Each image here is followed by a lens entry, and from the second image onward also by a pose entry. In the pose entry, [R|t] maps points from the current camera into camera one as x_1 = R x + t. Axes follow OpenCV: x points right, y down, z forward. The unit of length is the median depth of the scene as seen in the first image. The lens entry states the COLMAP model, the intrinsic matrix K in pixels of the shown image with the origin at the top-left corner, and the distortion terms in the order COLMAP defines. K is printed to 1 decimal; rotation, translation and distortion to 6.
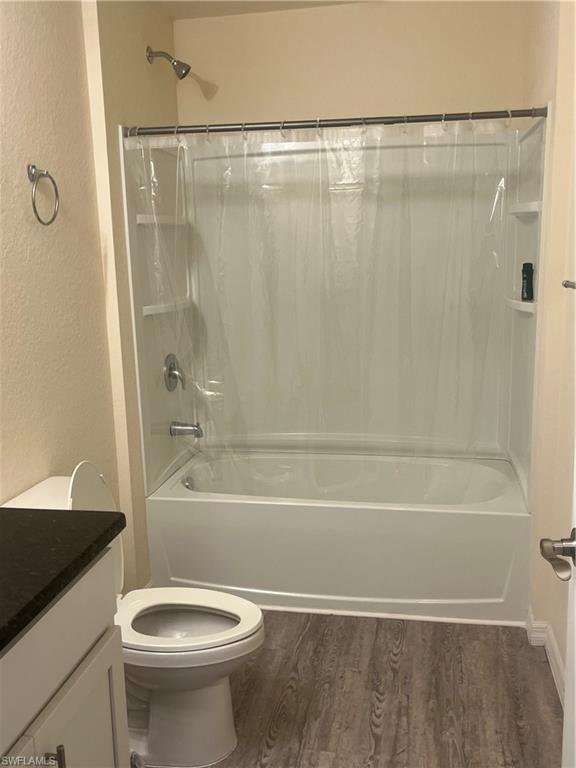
lens RADIAL K [[743.1, 0, 288.0], [0, 743.1, 384.0], [0, 0, 1]] dist [-0.000383, -0.005174]
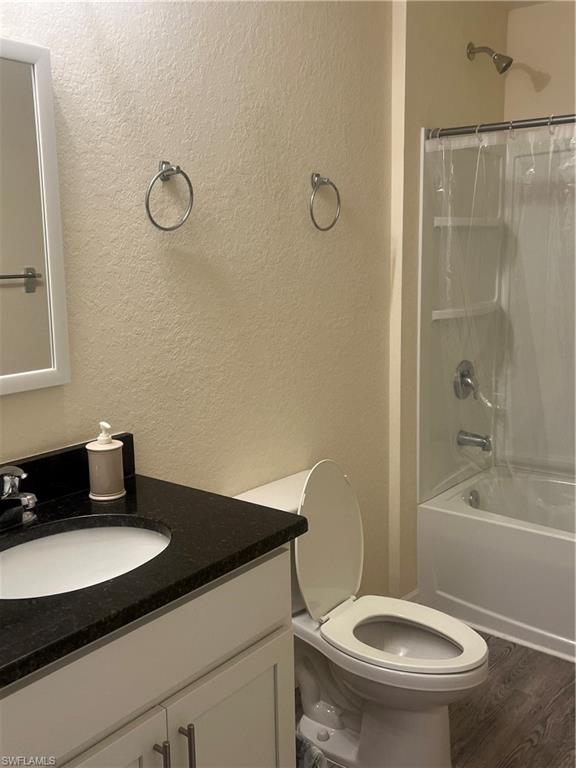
lens RADIAL K [[752.3, 0, 288.4], [0, 752.3, 377.8], [0, 0, 1]] dist [0.003733, 0.001344]
pose [[0.880930, 0.089185, -0.464768, 0.112251], [-0.091244, 0.995664, 0.018114, -0.017639], [0.464368, 0.026451, 0.885247, 0.036246]]
